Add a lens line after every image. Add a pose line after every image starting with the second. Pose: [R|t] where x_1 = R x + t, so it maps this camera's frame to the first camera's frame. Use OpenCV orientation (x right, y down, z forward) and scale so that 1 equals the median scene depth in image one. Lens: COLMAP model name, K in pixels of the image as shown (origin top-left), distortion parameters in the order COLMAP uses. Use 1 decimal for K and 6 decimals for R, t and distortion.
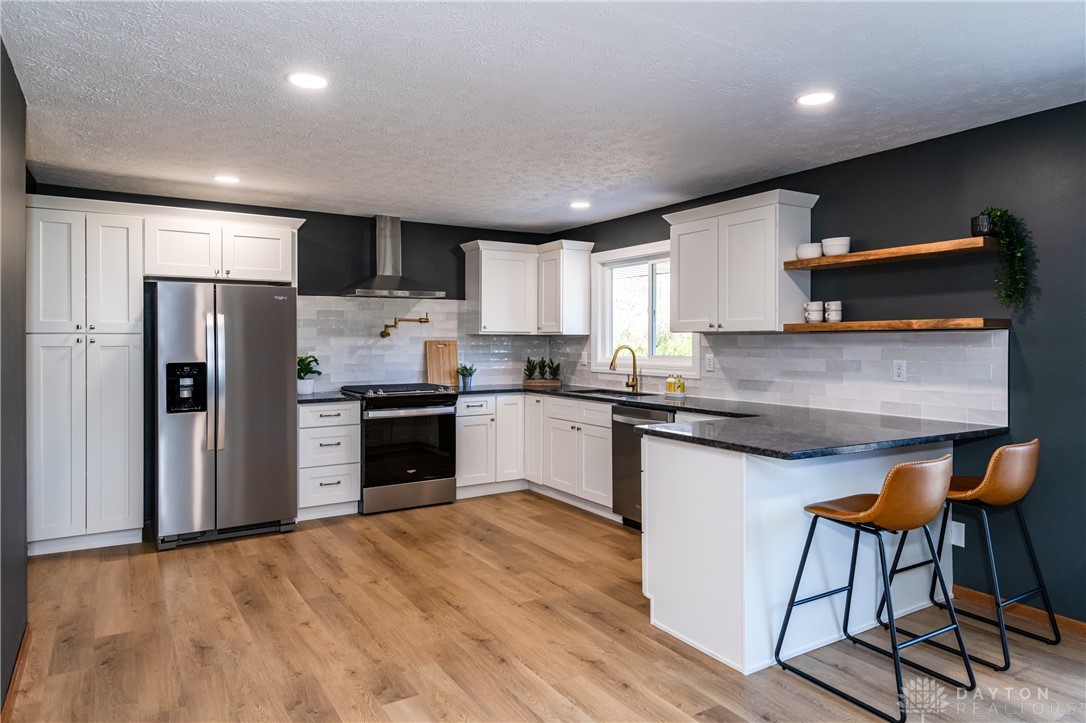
lens RADIAL K [[690.6, 0, 541.5], [0, 690.6, 355.2], [0, 0, 1]] dist [0.040654, 0.000675]
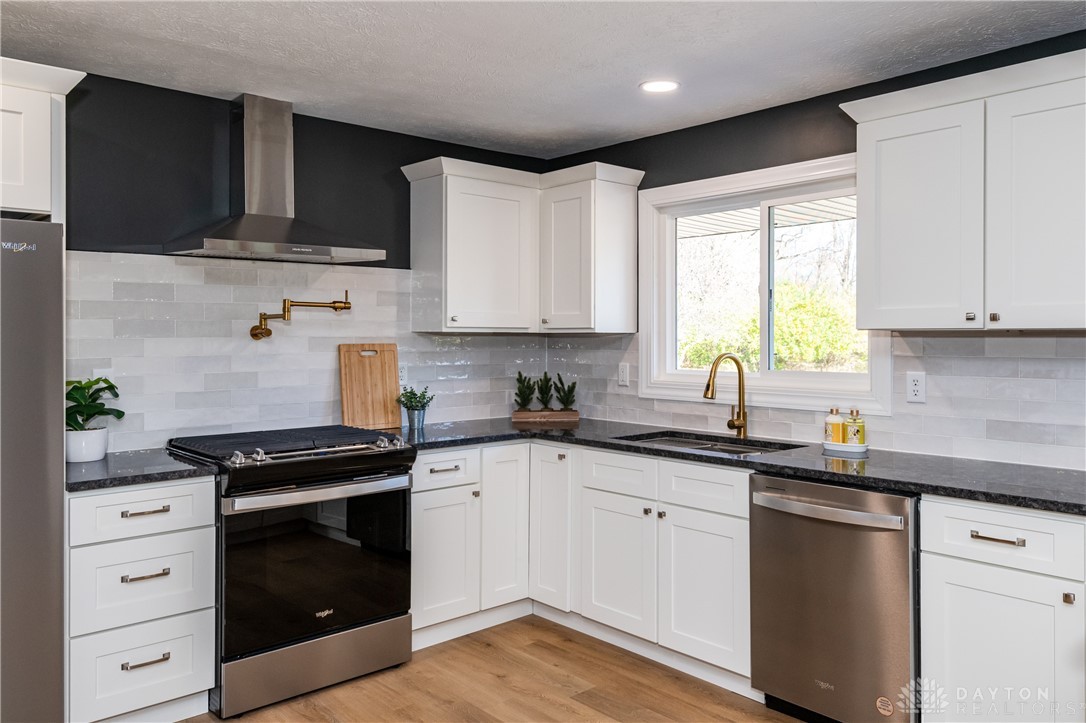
lens RADIAL K [[833.7, 0, 578.8], [0, 833.7, 346.1], [0, 0, 1]] dist [0.025860, -0.012070]
pose [[0.981760, -0.002190, 0.190112, -0.122063], [0.004021, 0.999949, -0.009244, -0.014279], [-0.190082, 0.009840, 0.981719, 0.379002]]
